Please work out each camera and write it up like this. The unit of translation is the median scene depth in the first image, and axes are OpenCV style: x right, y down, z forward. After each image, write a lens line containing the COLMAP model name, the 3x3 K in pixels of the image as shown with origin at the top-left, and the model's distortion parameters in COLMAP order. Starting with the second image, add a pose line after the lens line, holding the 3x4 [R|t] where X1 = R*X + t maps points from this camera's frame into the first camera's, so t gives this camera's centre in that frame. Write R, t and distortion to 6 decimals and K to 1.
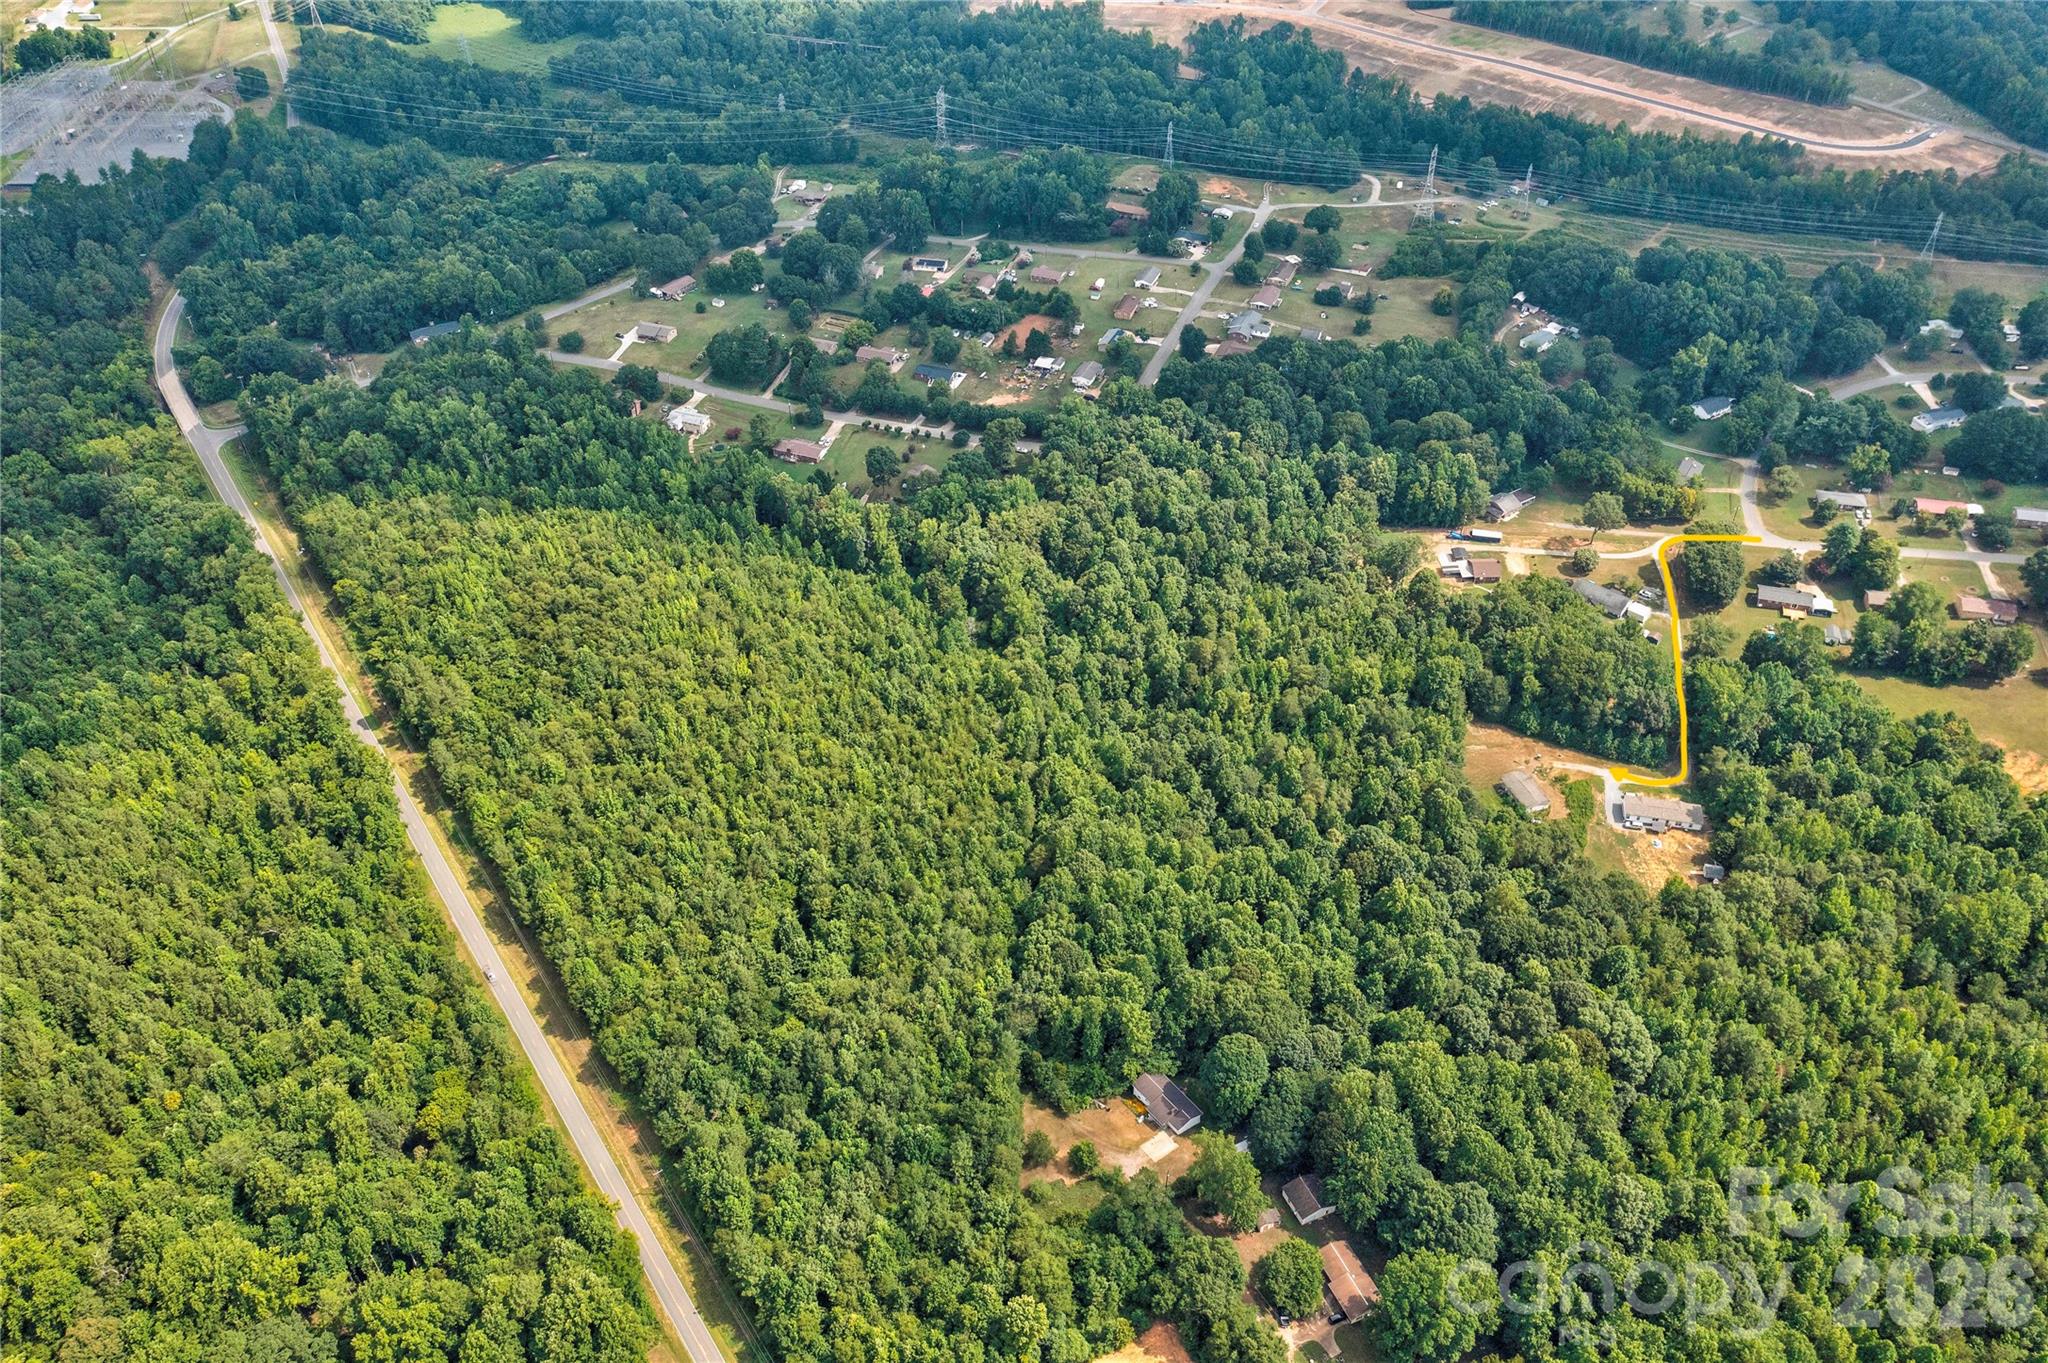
lens RADIAL K [[1585.2, 0, 1016.8], [0, 1585.2, 688.3], [0, 0, 1]] dist [0.000489, 0.035615]
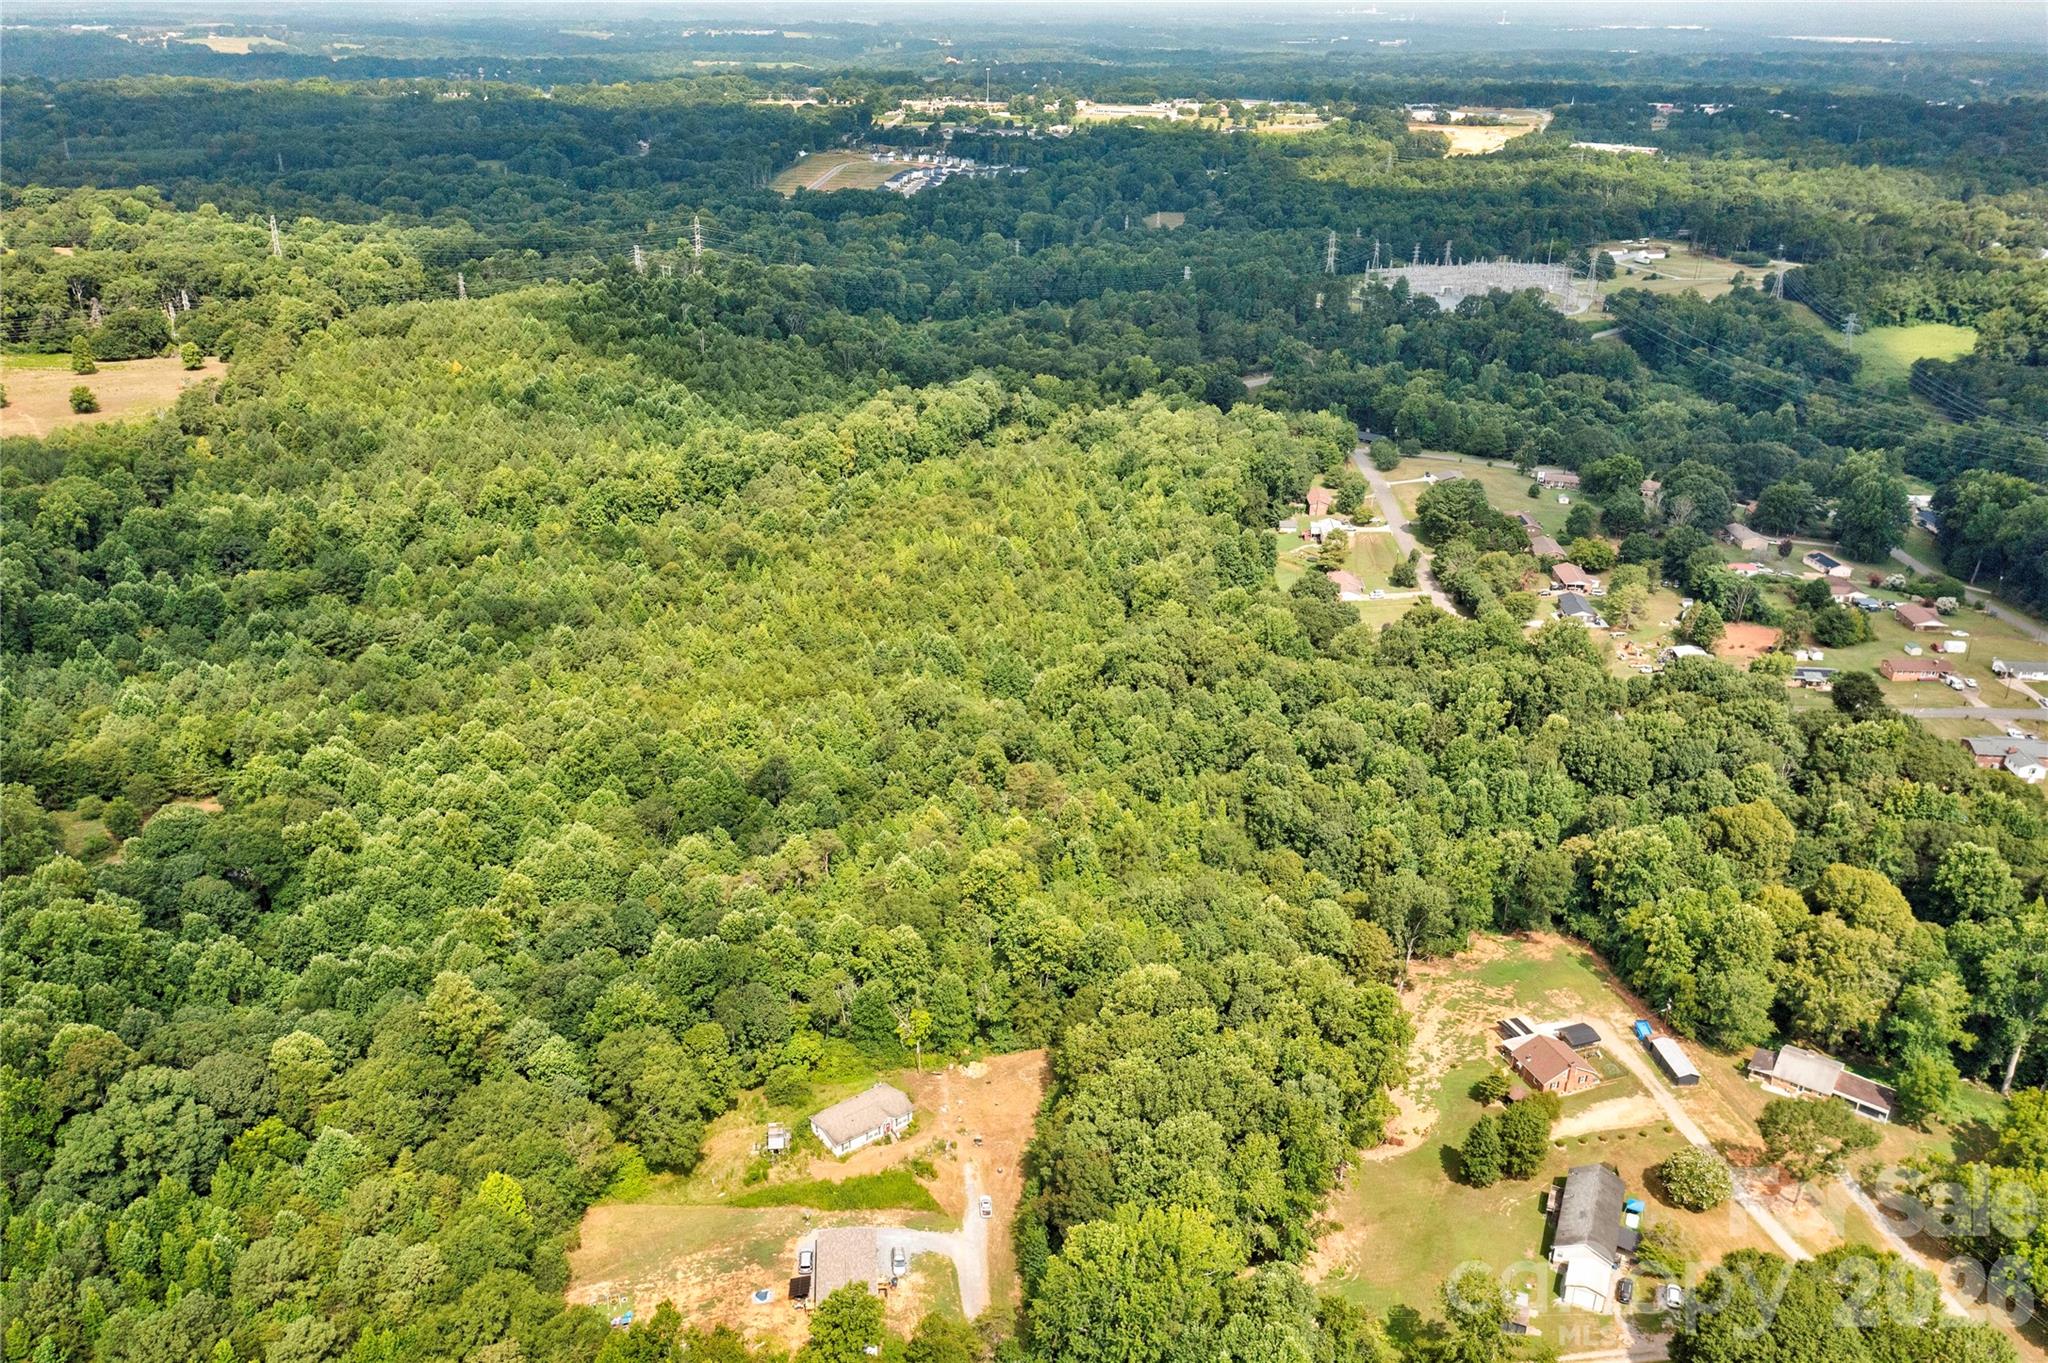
lens RADIAL K [[1585.2, 0, 1032.3], [0, 1585.2, 687.0], [0, 0, 1]] dist [0.000489, 0.035615]
pose [[0.311699, 0.387238, -0.867692, 0.587100], [-0.621827, 0.773614, 0.121875, -0.117820], [0.718453, 0.501566, 0.481930, 0.554428]]
